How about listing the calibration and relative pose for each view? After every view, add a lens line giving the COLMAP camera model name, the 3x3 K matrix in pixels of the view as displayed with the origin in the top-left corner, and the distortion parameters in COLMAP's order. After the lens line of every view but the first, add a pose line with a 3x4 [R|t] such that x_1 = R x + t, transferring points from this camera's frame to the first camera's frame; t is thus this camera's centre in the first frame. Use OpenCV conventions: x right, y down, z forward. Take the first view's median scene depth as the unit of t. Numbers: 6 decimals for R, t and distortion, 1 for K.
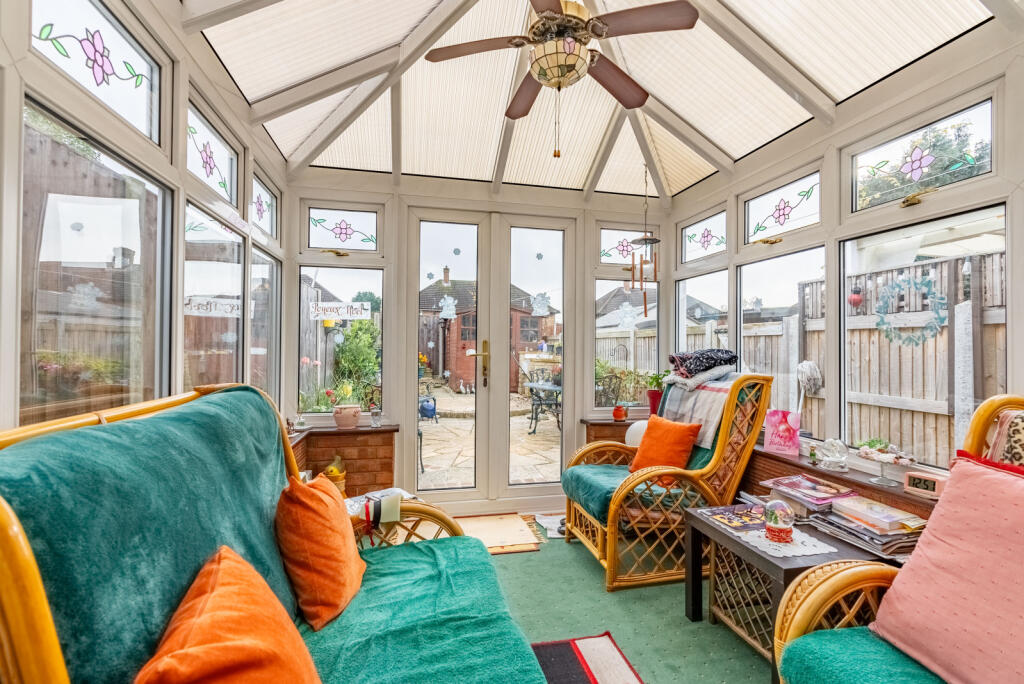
lens RADIAL K [[467.0, 0, 513.2], [0, 467.0, 343.1], [0, 0, 1]] dist [-0.002734, -0.000132]
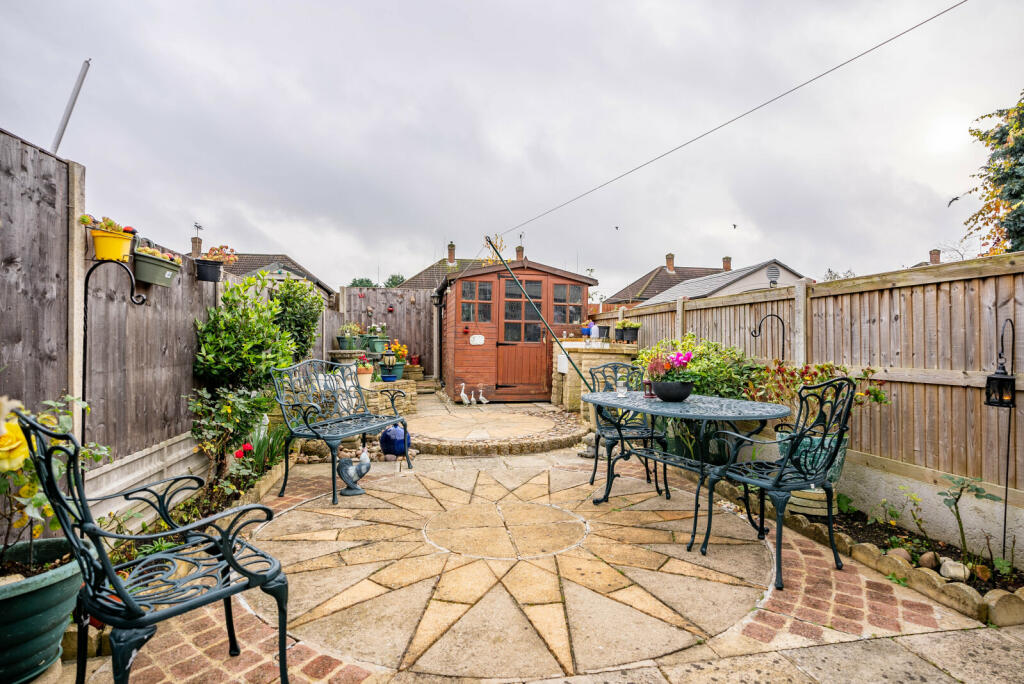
lens RADIAL K [[513.1, 0, 510.9], [0, 513.1, 340.8], [0, 0, 1]] dist [0.000239, 0.000015]
pose [[0.999304, -0.006616, -0.036709, -0.019345], [0.006795, 0.999966, 0.004754, 0.018603], [0.036676, -0.005000, 0.999315, 0.304367]]
